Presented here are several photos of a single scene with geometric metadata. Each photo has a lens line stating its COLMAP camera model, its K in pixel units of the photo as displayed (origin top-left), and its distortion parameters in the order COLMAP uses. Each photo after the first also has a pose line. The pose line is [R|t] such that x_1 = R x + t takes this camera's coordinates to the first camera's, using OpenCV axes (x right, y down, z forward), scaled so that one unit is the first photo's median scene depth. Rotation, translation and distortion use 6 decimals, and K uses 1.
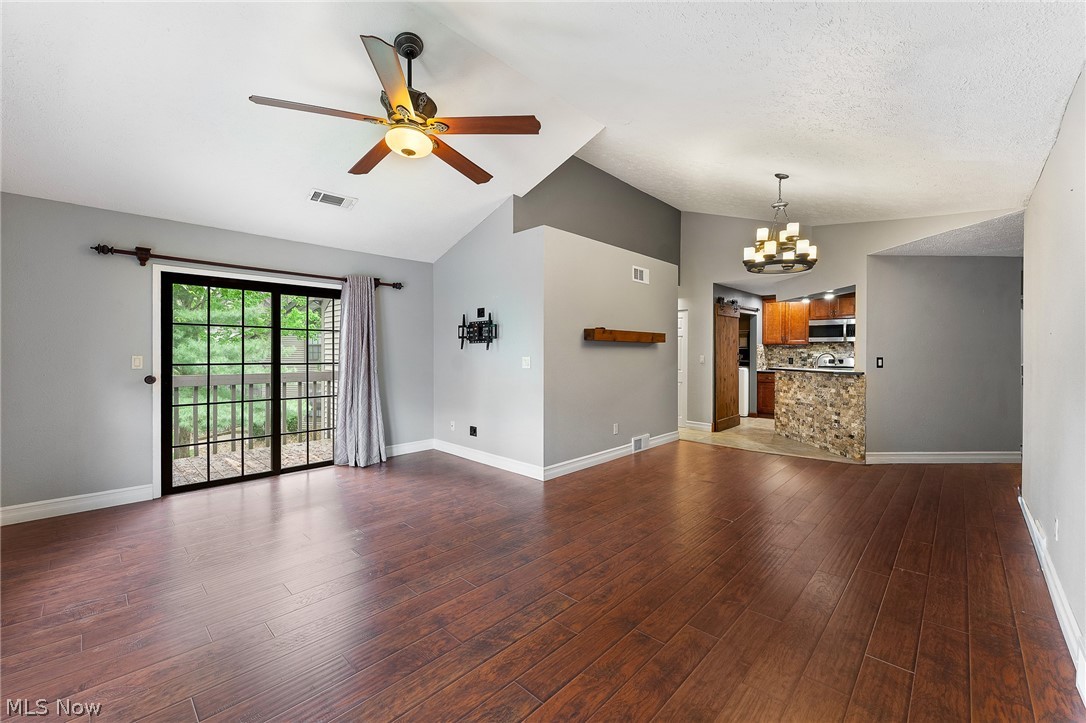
lens RADIAL K [[438.9, 0, 541.1], [0, 438.9, 354.1], [0, 0, 1]] dist [0.001054, -0.000722]
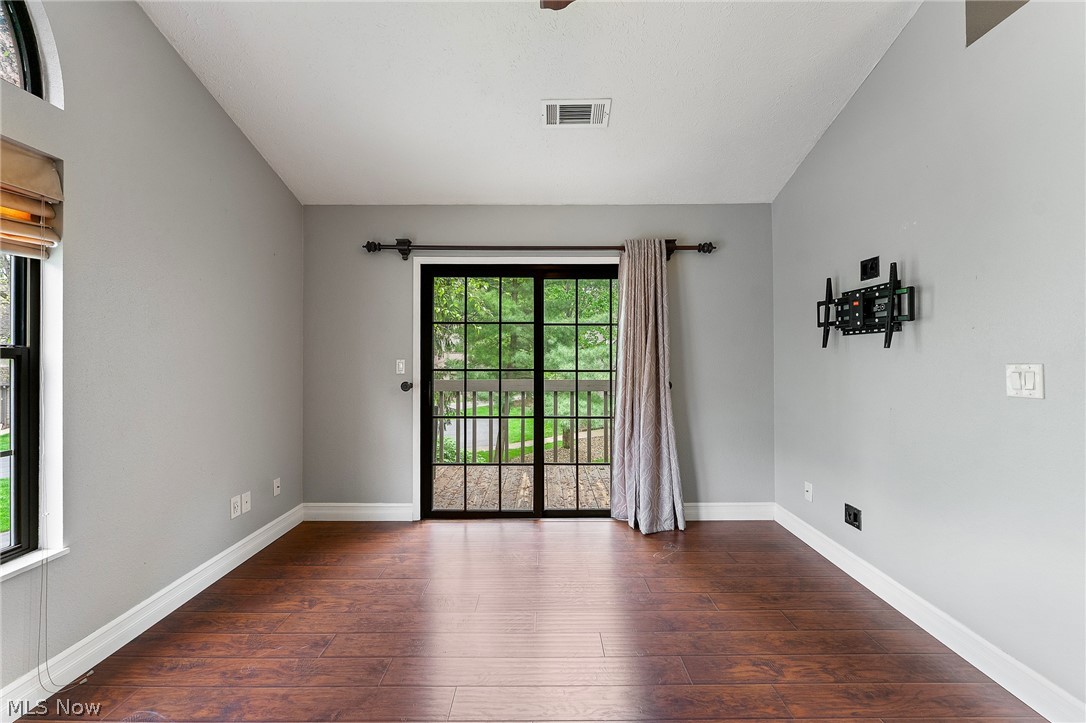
lens RADIAL K [[438.9, 0, 542.5], [0, 438.9, 352.7], [0, 0, 1]] dist [0.001054, -0.000722]
pose [[0.699003, -0.009921, -0.715050, -0.048276], [0.000211, 0.999907, -0.013667, 0.001925], [0.715119, 0.009403, 0.698940, 0.435697]]
